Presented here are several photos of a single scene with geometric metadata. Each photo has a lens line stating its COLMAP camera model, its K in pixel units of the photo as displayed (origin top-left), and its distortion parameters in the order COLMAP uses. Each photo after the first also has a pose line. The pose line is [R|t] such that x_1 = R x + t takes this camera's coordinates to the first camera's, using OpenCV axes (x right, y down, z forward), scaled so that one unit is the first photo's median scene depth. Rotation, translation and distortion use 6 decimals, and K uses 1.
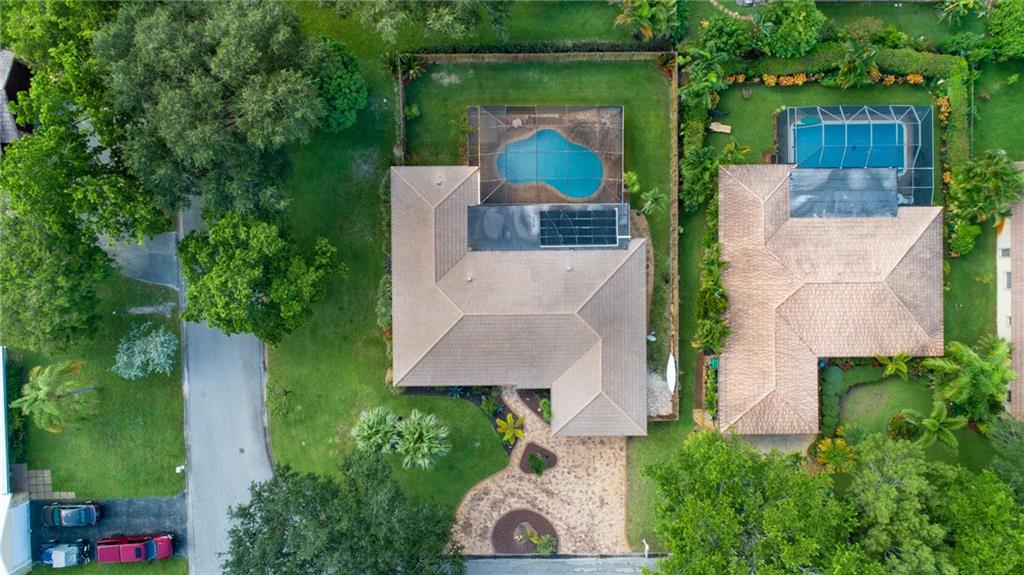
lens RADIAL K [[682.3, 0, 512.0], [0, 682.3, 287.5], [0, 0, 1]] dist [-0.005552, -0.004011]
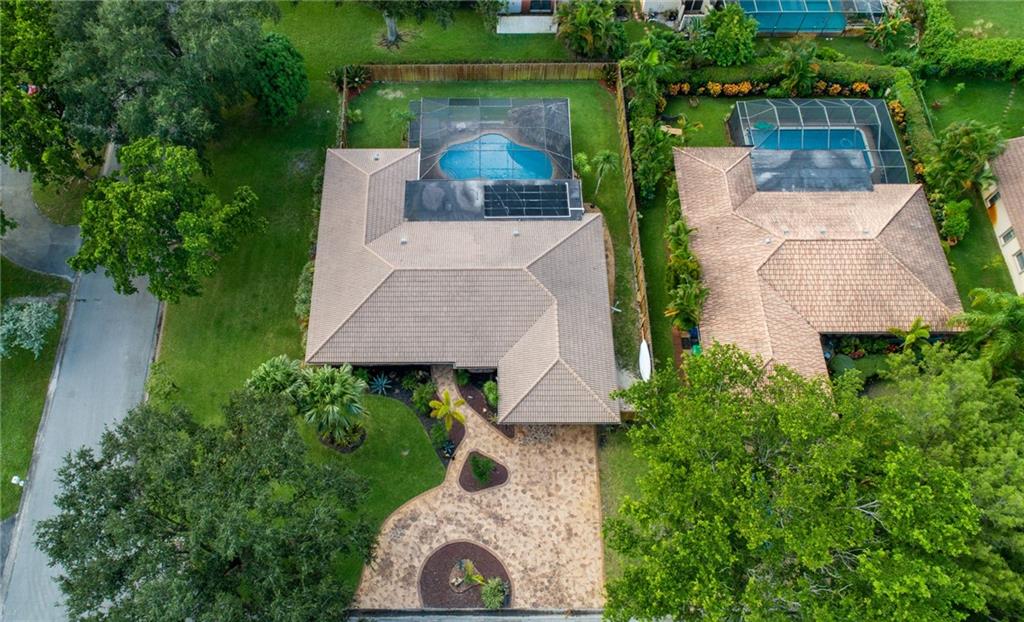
lens RADIAL K [[740.6, 0, 470.0], [0, 740.6, 310.7], [0, 0, 1]] dist [-0.007433, 0.000374]
pose [[0.999951, 0.003731, -0.009178, 0.031163], [-0.007445, 0.894220, -0.447565, 0.474961], [0.006537, 0.447611, 0.894204, 0.175533]]
